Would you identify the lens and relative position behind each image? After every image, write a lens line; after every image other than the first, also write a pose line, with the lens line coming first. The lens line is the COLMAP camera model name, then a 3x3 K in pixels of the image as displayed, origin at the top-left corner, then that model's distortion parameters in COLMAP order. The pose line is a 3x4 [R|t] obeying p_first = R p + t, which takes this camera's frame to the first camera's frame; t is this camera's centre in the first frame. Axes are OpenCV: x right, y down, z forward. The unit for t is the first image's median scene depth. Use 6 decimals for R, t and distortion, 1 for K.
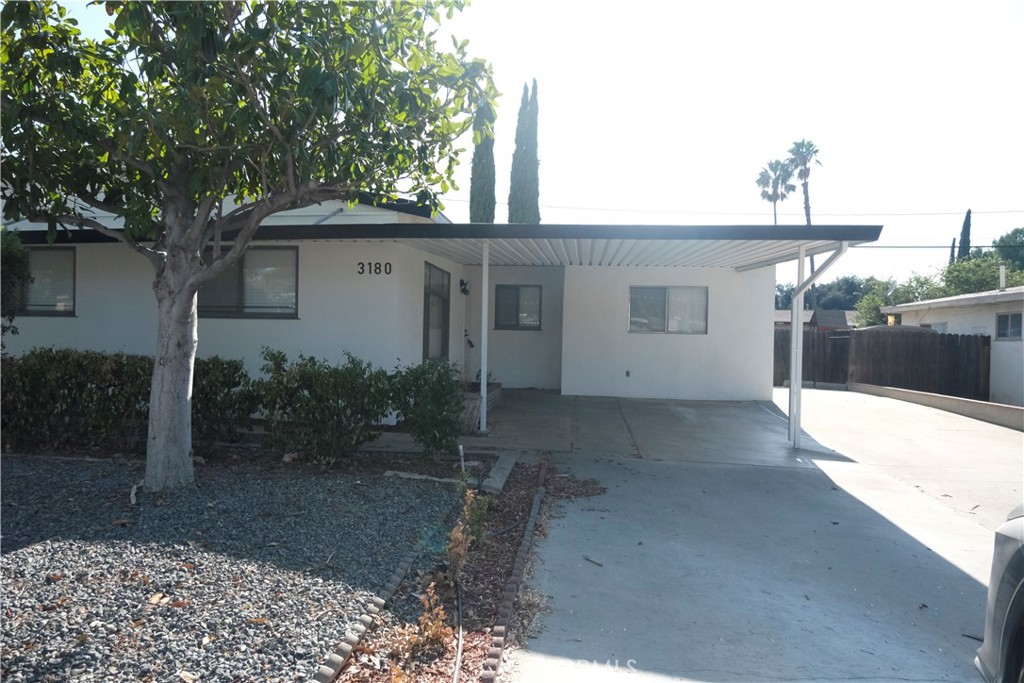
lens RADIAL K [[696.8, 0, 511.5], [0, 696.8, 340.8], [0, 0, 1]] dist [-0.006809, 0.018105]
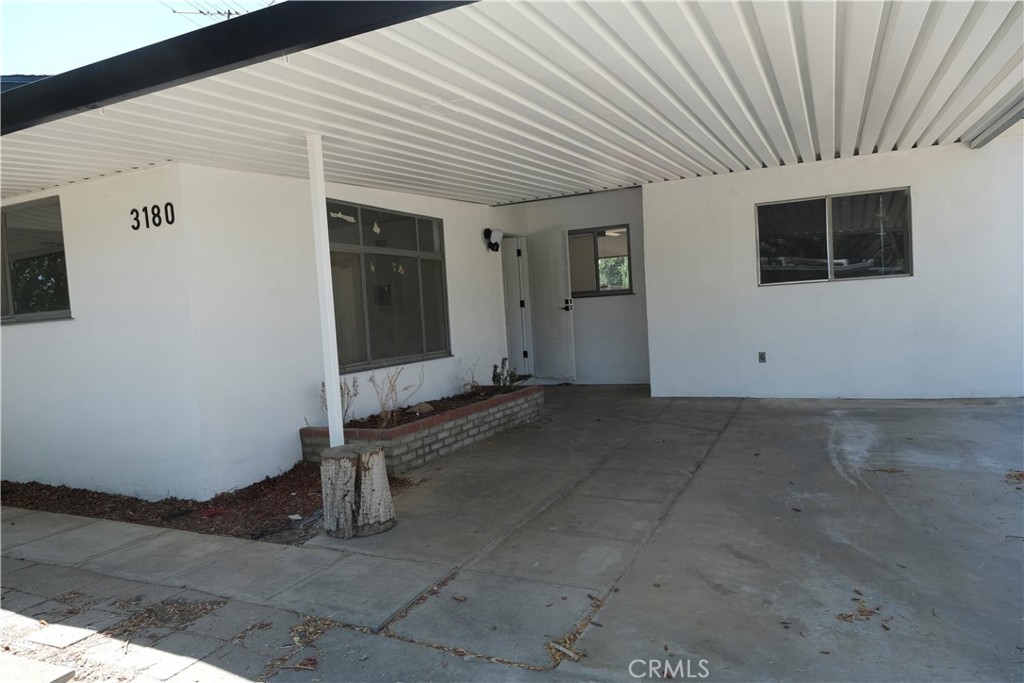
lens RADIAL K [[696.8, 0, 509.9], [0, 696.8, 337.8], [0, 0, 1]] dist [-0.006809, 0.018105]
pose [[0.941621, -0.056391, -0.331918, 0.164861], [0.073191, 0.996581, 0.038323, -0.006722], [0.328623, -0.060379, 0.942529, 0.389680]]
